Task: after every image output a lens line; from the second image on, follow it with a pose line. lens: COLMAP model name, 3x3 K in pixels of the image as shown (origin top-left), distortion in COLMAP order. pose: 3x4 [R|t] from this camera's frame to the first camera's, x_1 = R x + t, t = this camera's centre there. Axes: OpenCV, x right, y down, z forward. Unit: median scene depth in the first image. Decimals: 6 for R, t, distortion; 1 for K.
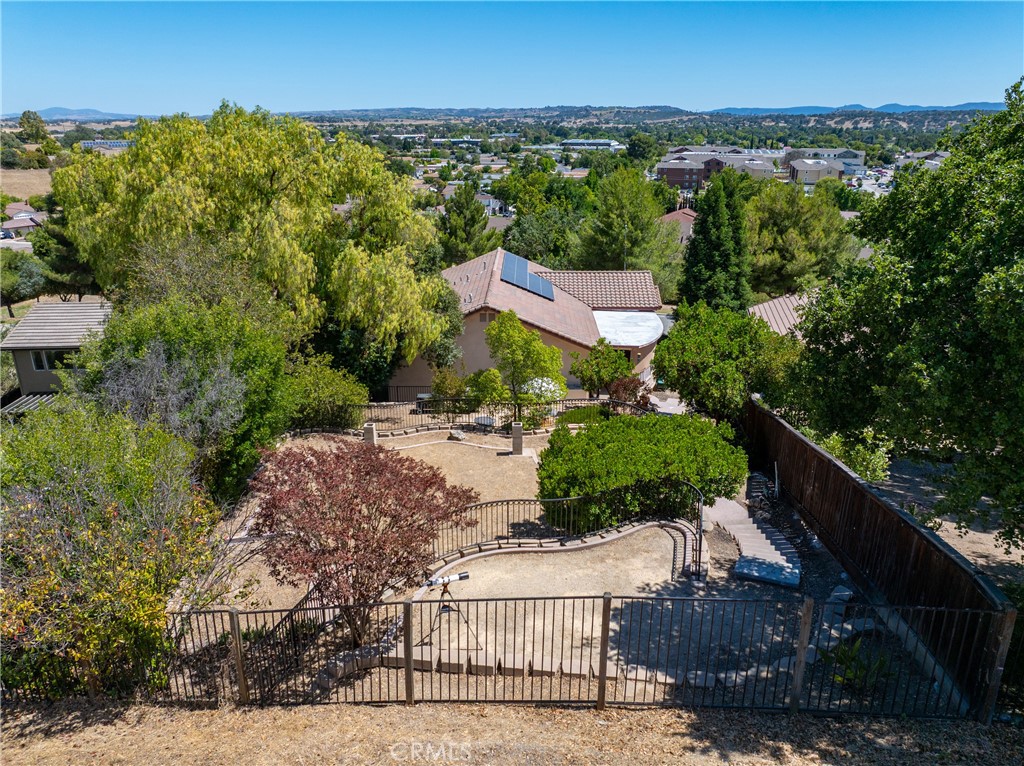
lens RADIAL K [[717.1, 0, 512.0], [0, 717.1, 383.0], [0, 0, 1]] dist [-0.075776, 0.042349]
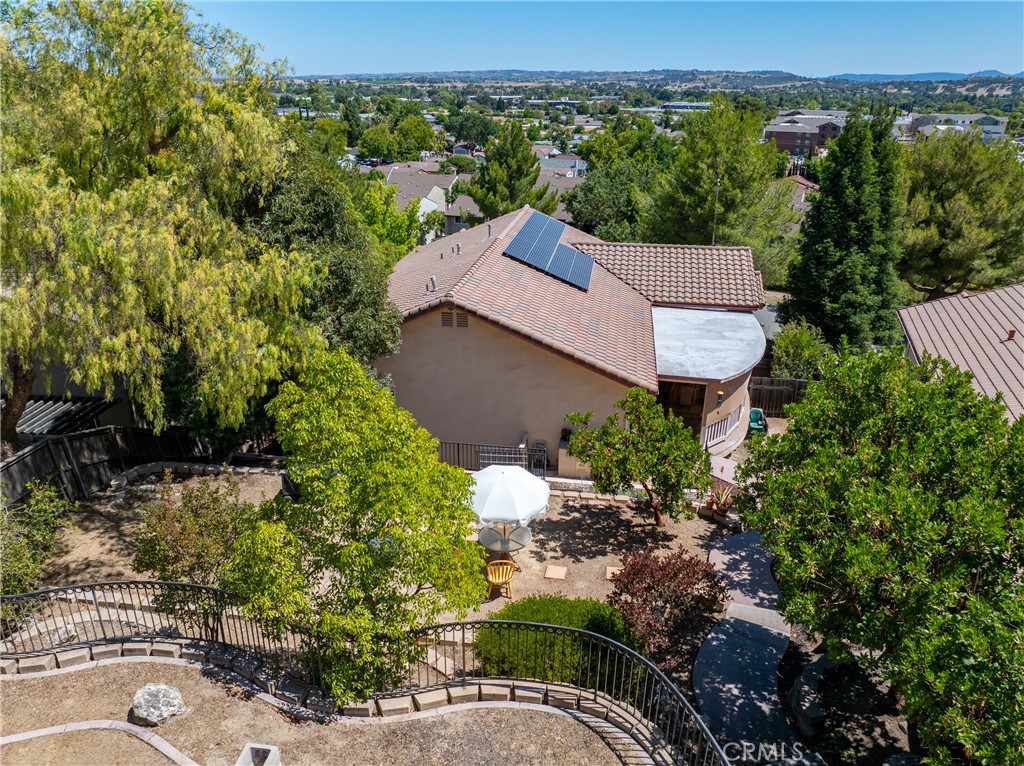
lens RADIAL K [[717.1, 0, 512.0], [0, 717.1, 383.0], [0, 0, 1]] dist [-0.075776, 0.042349]
pose [[0.991105, 0.057225, -0.120148, 0.046315], [-0.051676, 0.997471, 0.048806, -0.039454], [0.122637, -0.042163, 0.991556, 0.238614]]
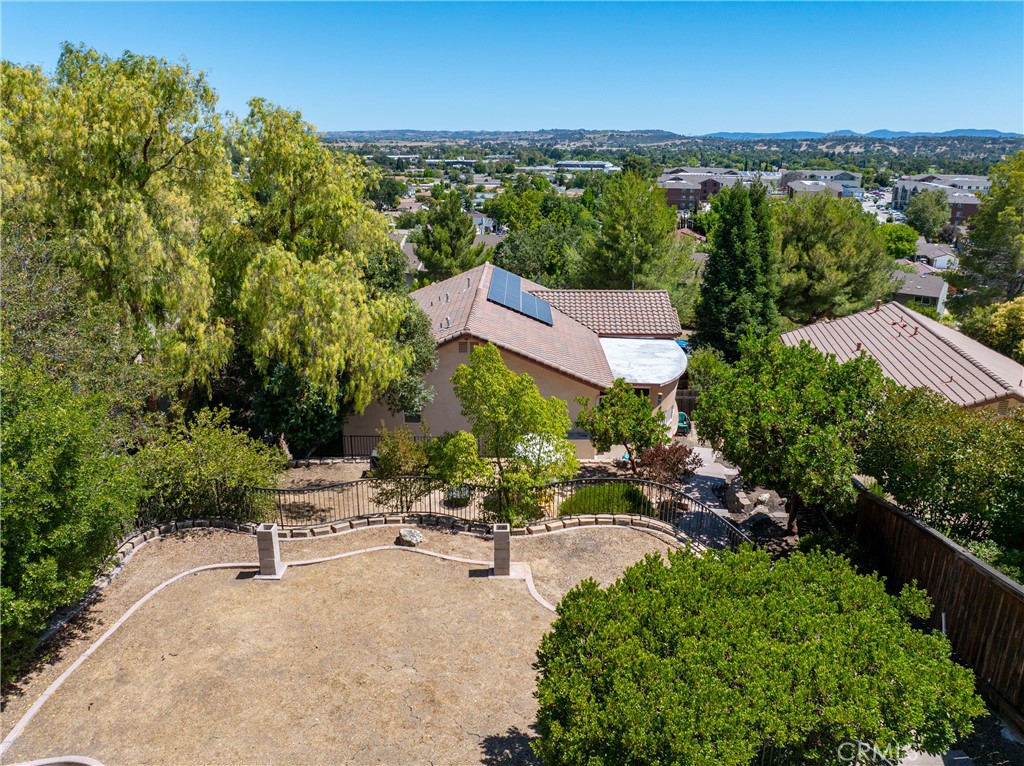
lens RADIAL K [[717.1, 0, 512.0], [0, 717.1, 383.0], [0, 0, 1]] dist [-0.075776, 0.042349]
pose [[0.999941, 0.005119, 0.009536, 0.003266], [-0.004840, 0.999567, -0.029024, -0.016732], [-0.009680, 0.028976, 0.999533, 0.121637]]
